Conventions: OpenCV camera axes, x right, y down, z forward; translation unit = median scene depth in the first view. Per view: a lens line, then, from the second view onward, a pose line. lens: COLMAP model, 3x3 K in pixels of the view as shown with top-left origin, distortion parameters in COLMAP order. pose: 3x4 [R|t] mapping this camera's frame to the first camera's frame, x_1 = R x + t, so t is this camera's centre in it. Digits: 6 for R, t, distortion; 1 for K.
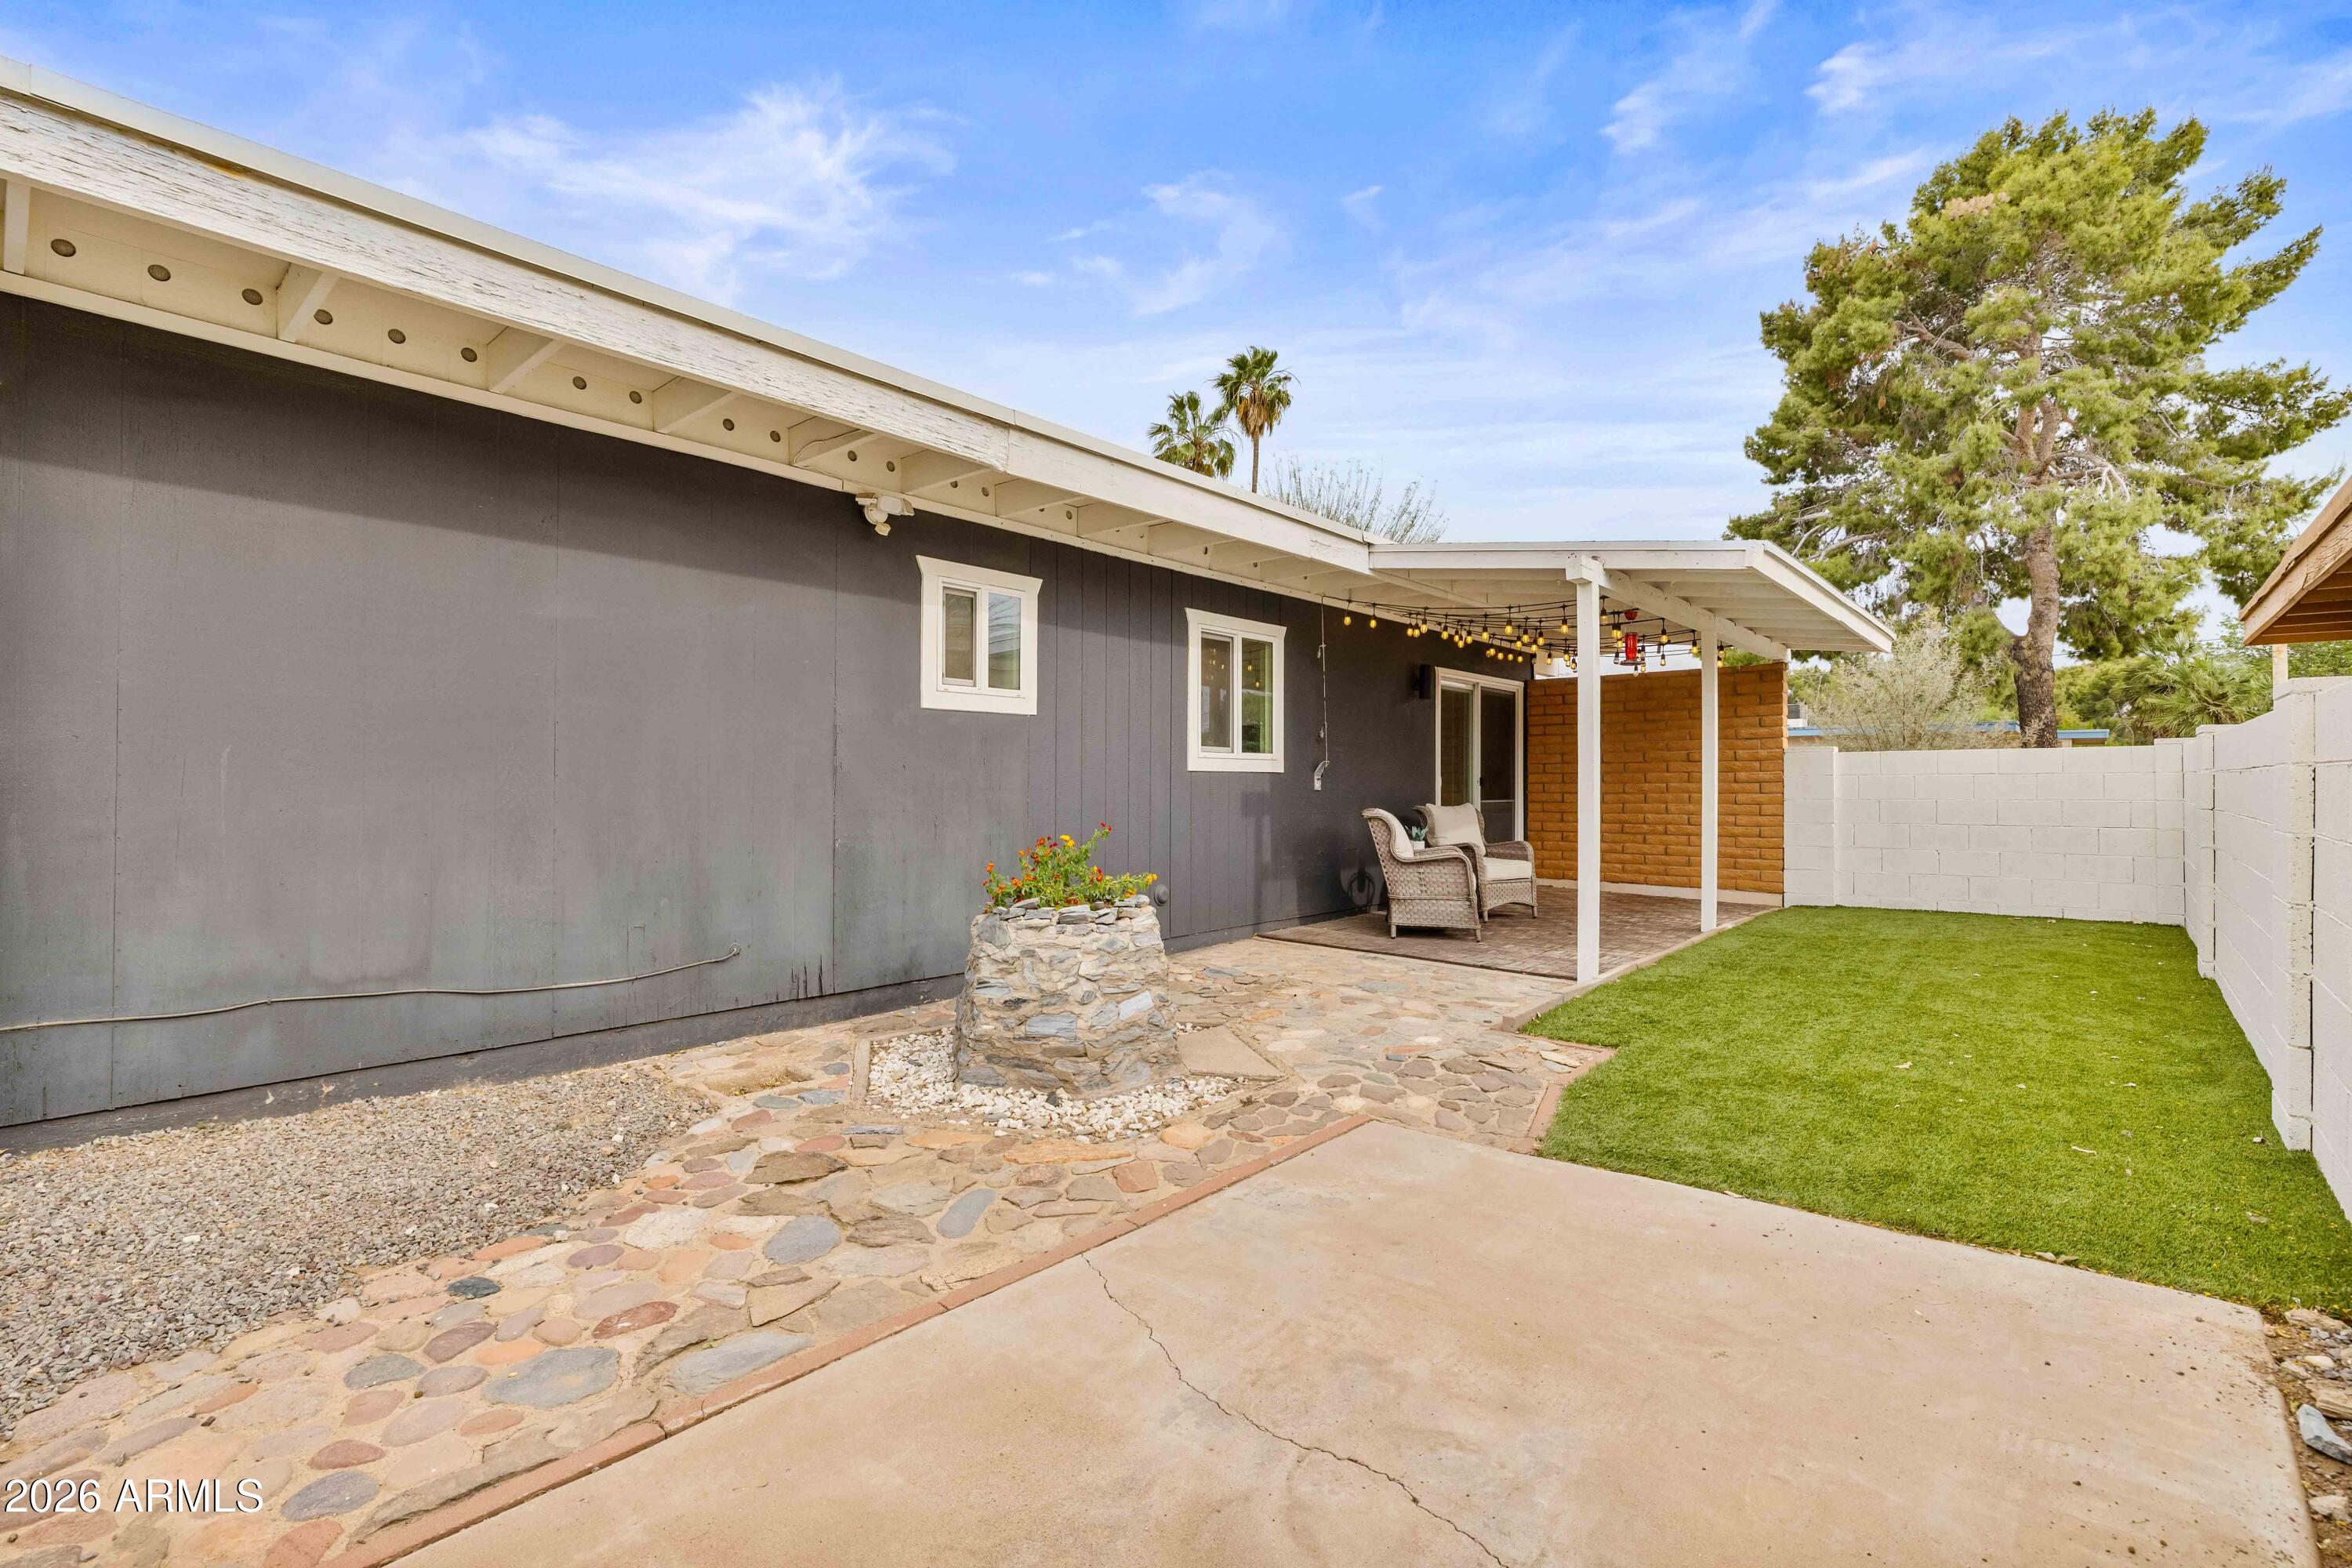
lens RADIAL K [[1061.0, 0, 1190.5], [0, 1061.0, 789.9], [0, 0, 1]] dist [0.001783, 0.000560]
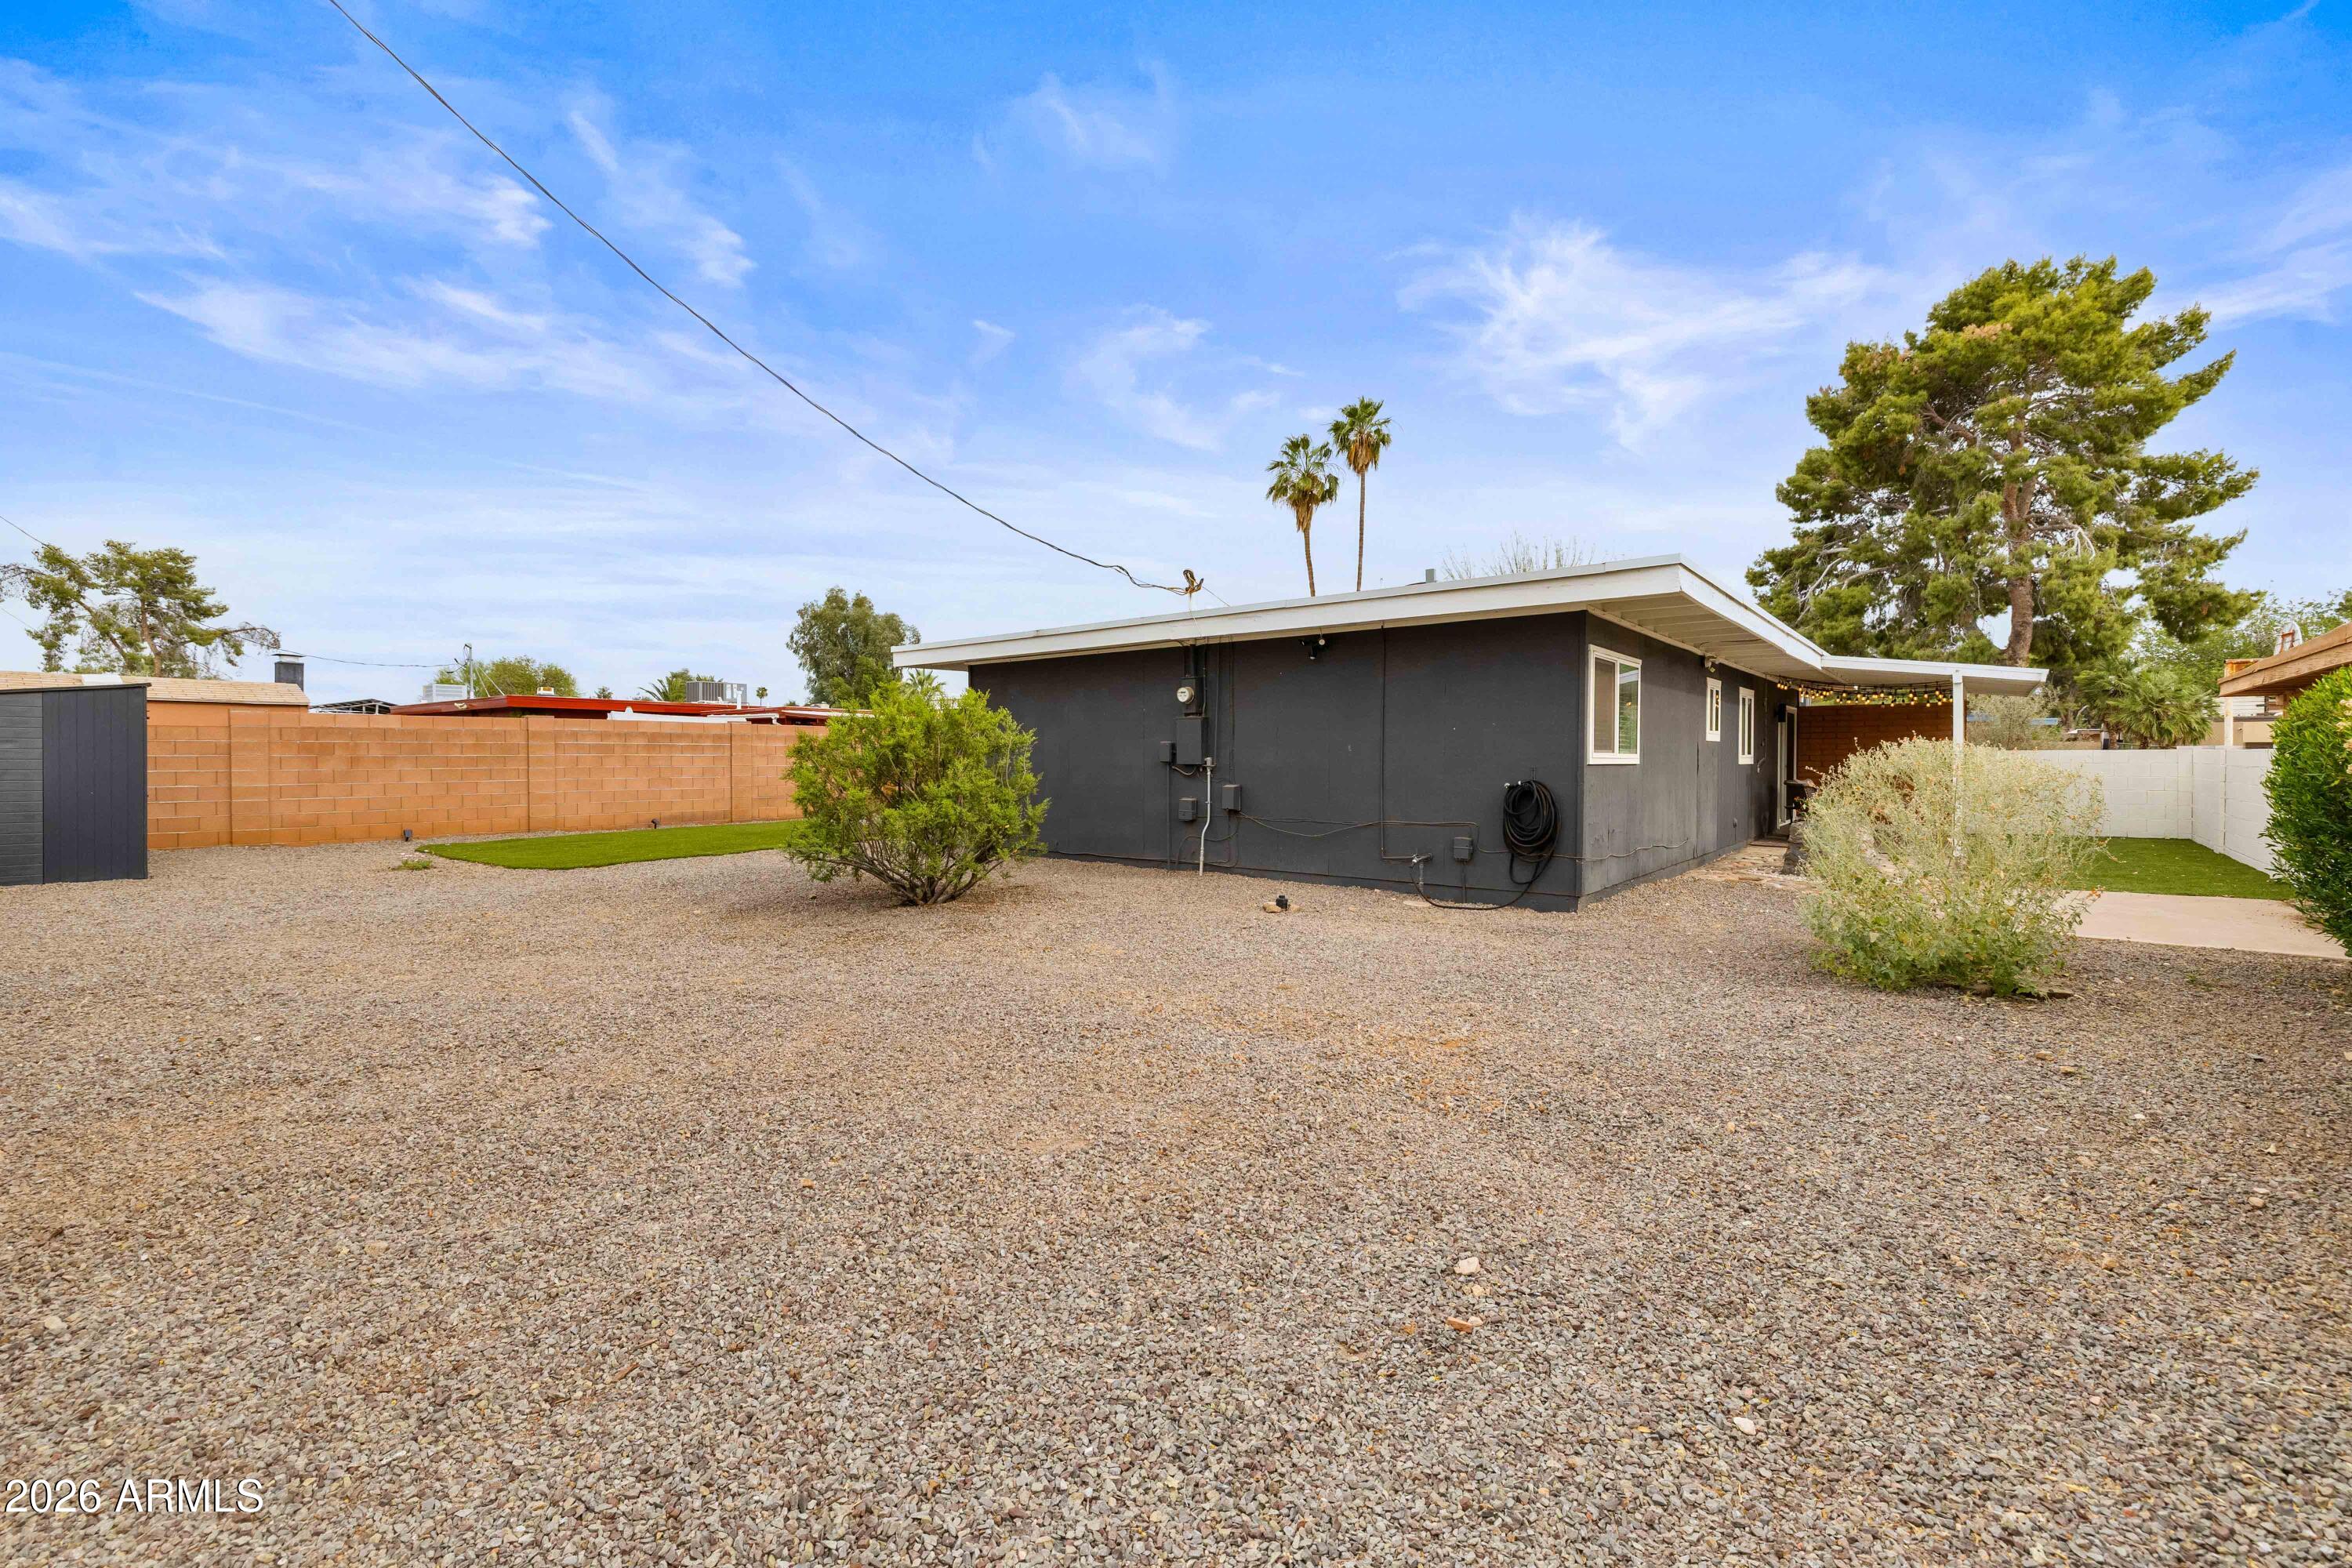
lens RADIAL K [[986.7, 0, 1176.0], [0, 986.7, 784.0], [0, 0, 1]] dist [0.000532, -0.000072]
pose [[0.999758, -0.002095, 0.021896, -0.293265], [0.001464, 0.999585, 0.028784, -0.014848], [-0.021947, -0.028745, 0.999346, -0.224803]]
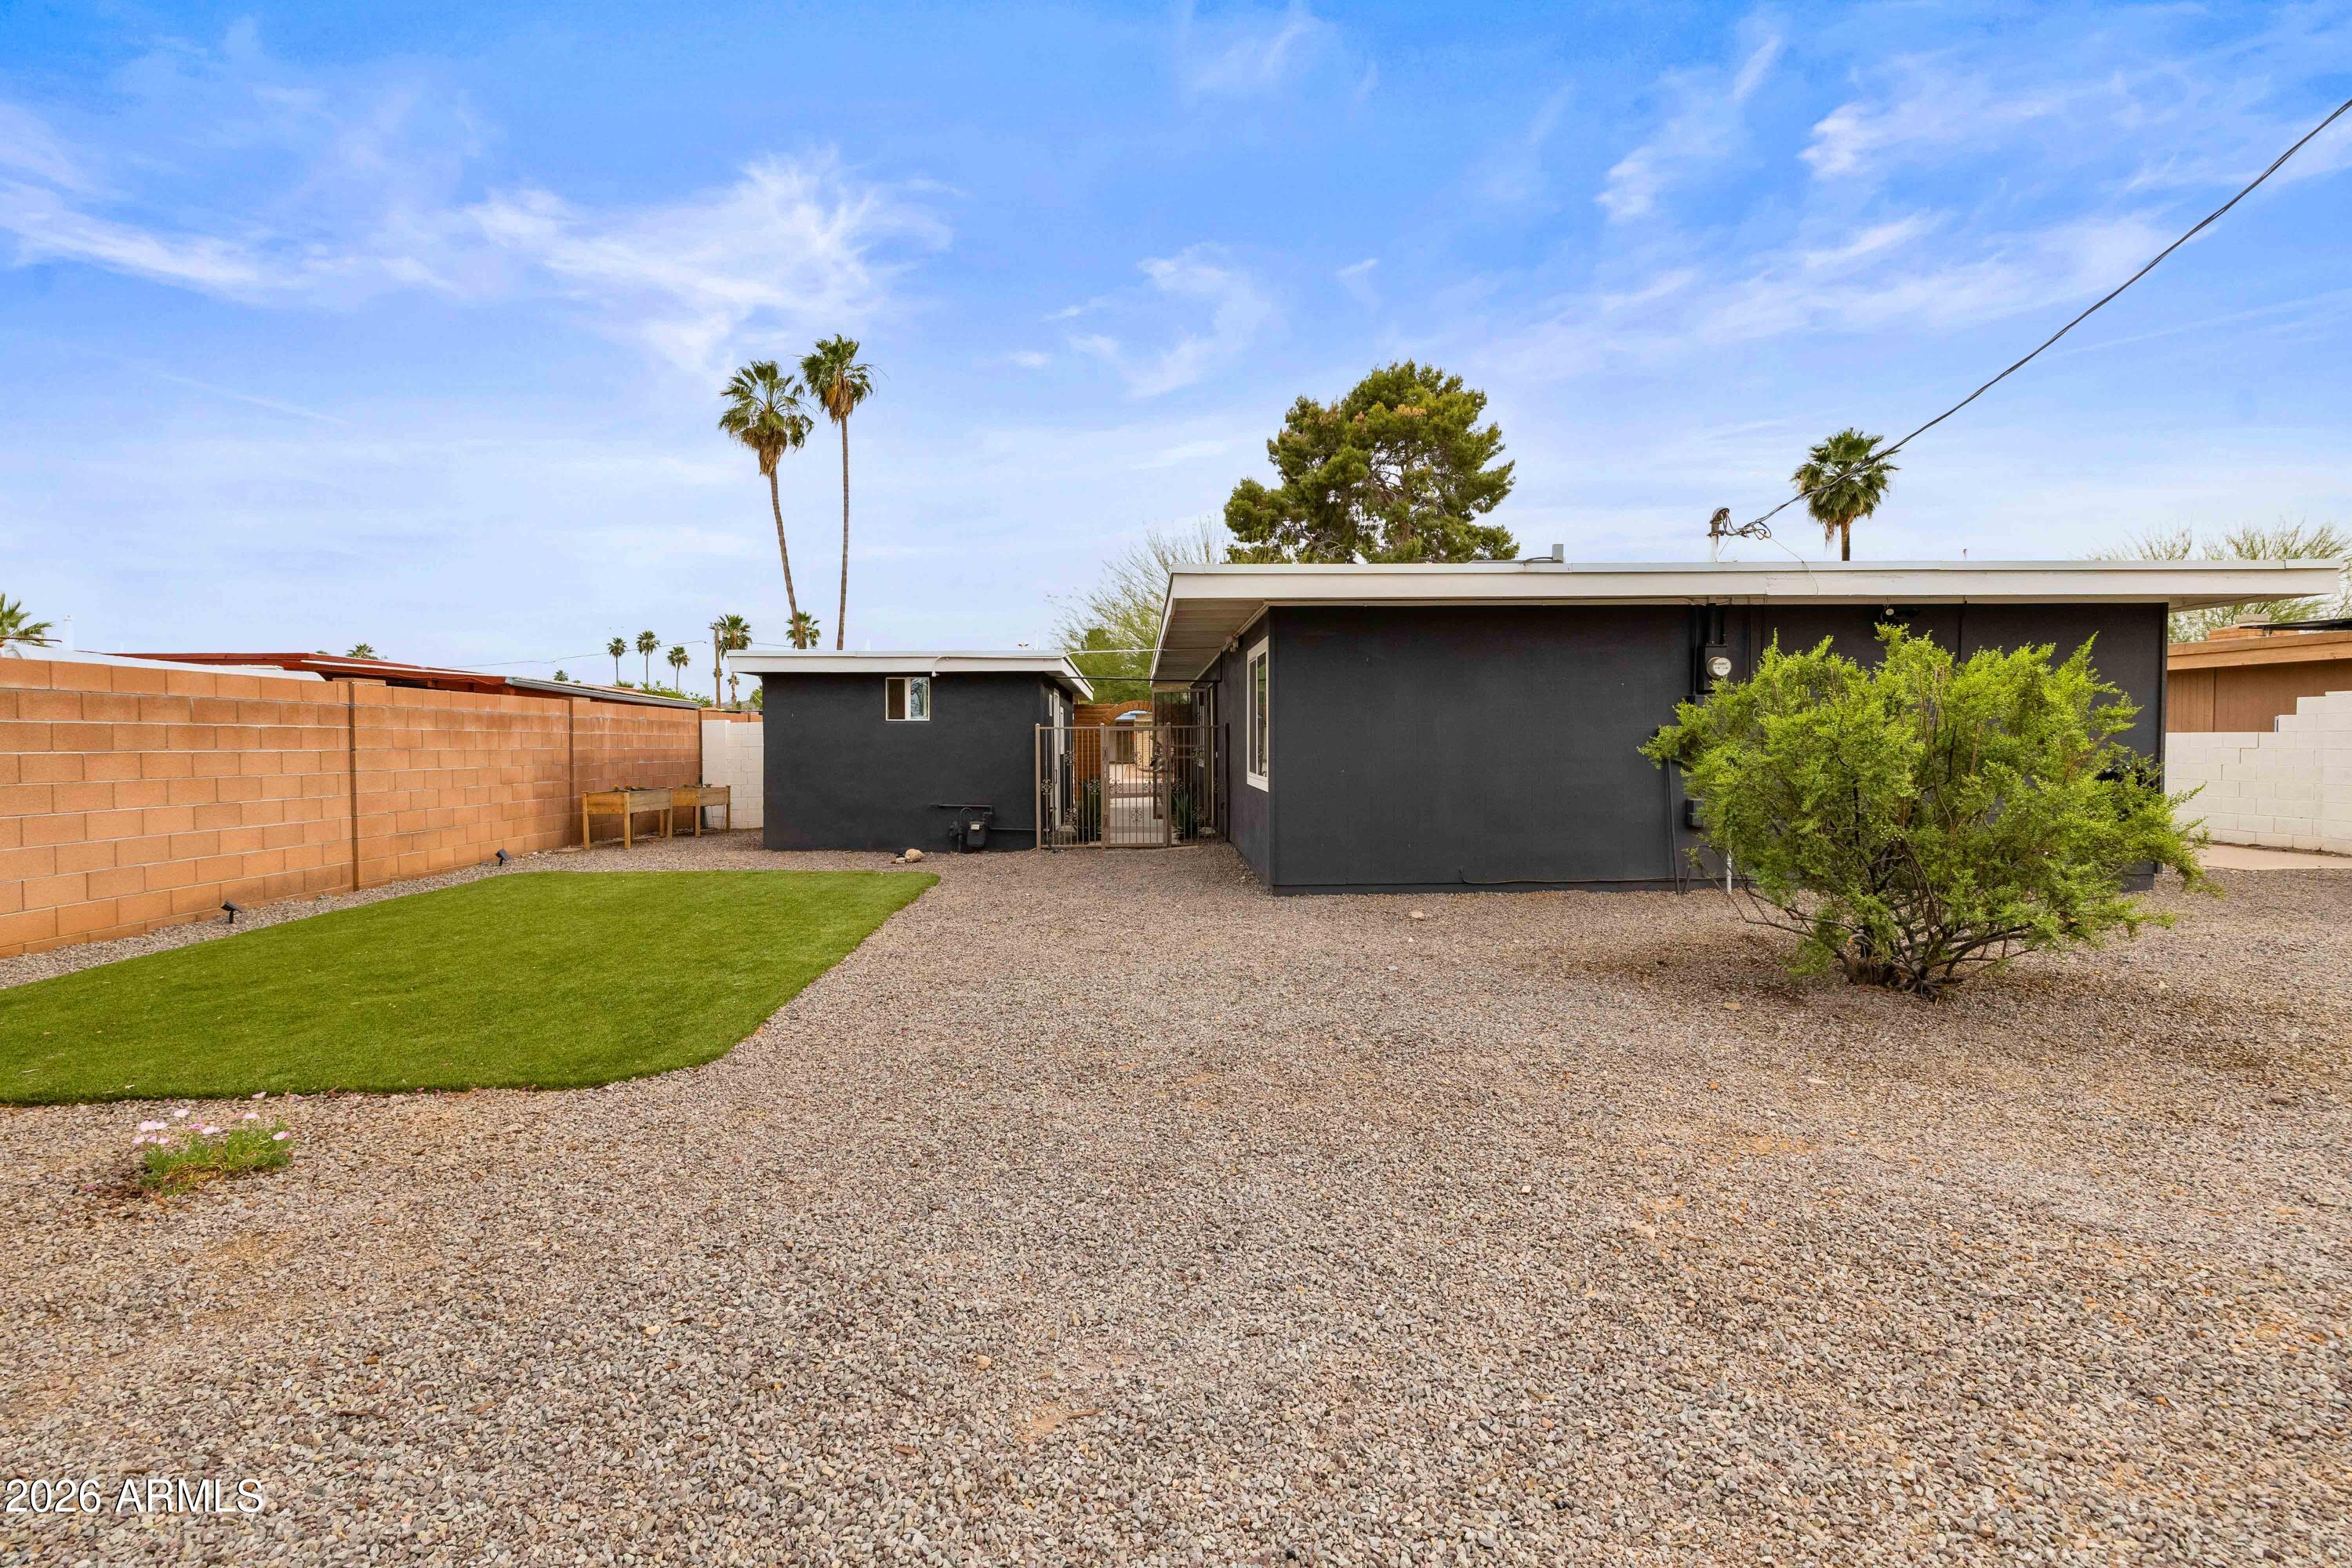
lens RADIAL K [[986.7, 0, 1176.0], [0, 986.7, 784.0], [0, 0, 1]] dist [0.000532, -0.000072]
pose [[0.741524, -0.035222, 0.670001, -0.605999], [0.006423, 0.998948, 0.045406, -0.017339], [-0.670896, -0.029366, 0.740970, 0.044036]]
